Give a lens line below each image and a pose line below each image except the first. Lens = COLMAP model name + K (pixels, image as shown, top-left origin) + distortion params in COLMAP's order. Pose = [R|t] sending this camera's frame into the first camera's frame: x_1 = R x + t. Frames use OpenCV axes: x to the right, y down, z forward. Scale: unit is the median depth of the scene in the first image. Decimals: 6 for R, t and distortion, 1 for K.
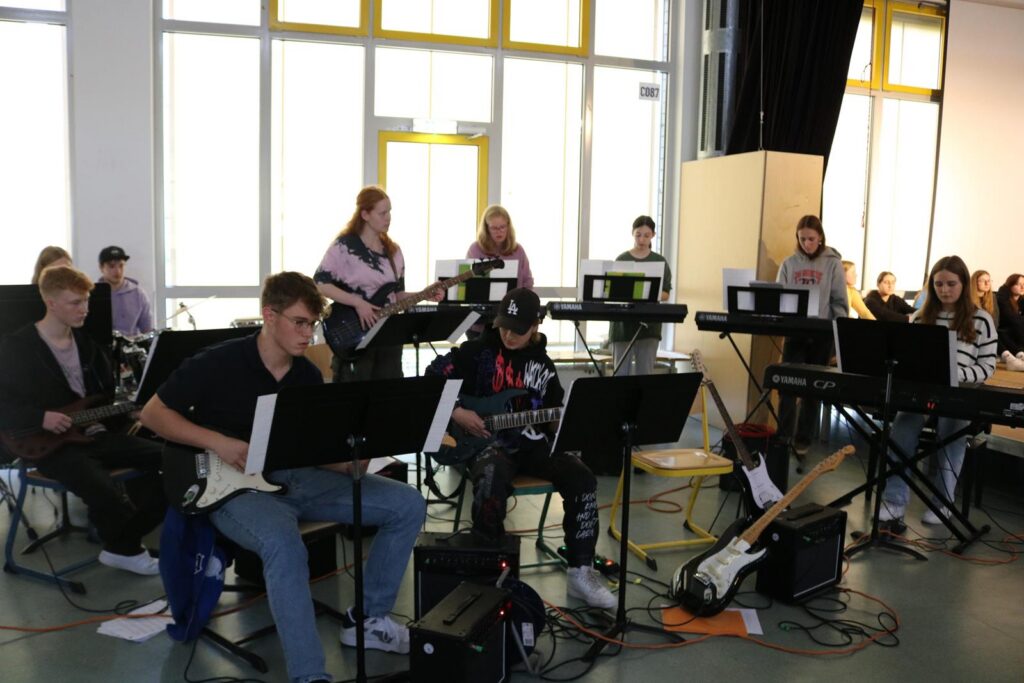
lens RADIAL K [[849.6, 0, 512.0], [0, 849.6, 341.5], [0, 0, 1]] dist [-0.157029, 0.139779]
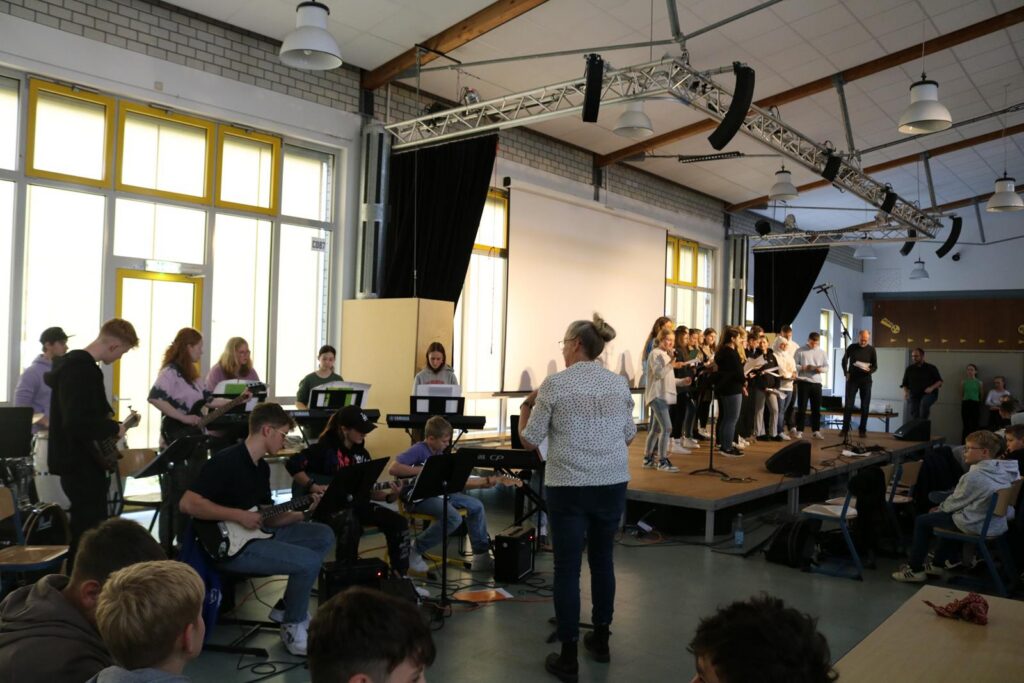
lens RADIAL K [[849.6, 0, 512.0], [0, 849.6, 341.5], [0, 0, 1]] dist [-0.157029, 0.139779]
pose [[0.840714, 0.011052, 0.541366, -0.338481], [0.052550, 0.993407, -0.101888, -0.001574], [-0.538923, 0.114107, 0.834590, -0.273816]]
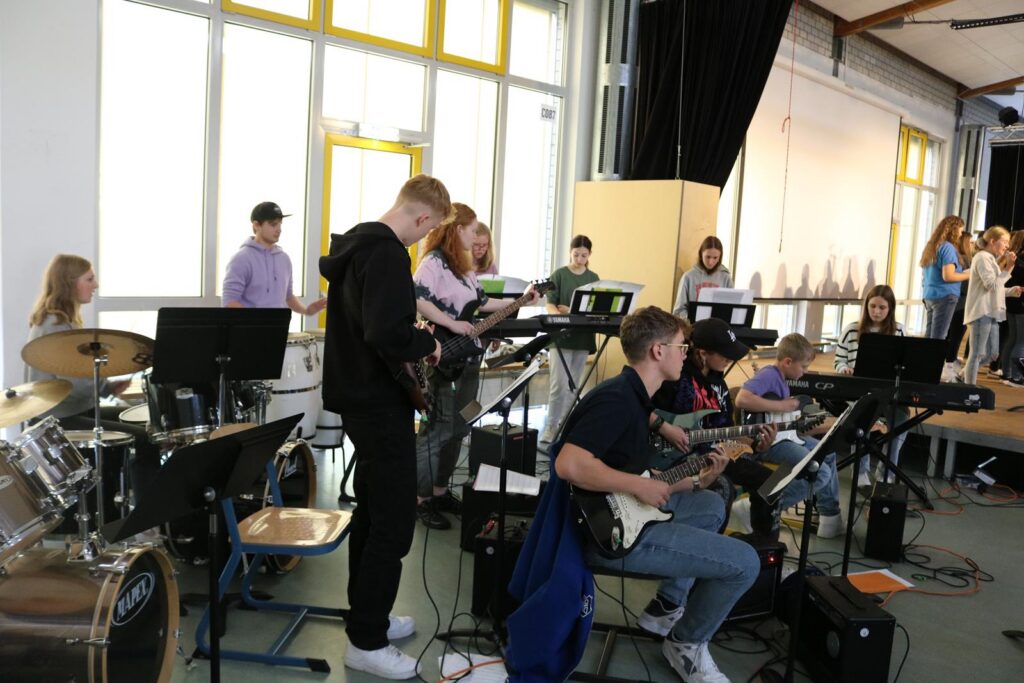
lens RADIAL K [[849.6, 0, 512.0], [0, 849.6, 341.5], [0, 0, 1]] dist [-0.157029, 0.139779]
pose [[0.902484, -0.018222, 0.430339, -0.403368], [0.015848, 0.999833, 0.009102, -0.022813], [-0.430433, -0.001395, 0.902622, 0.063959]]
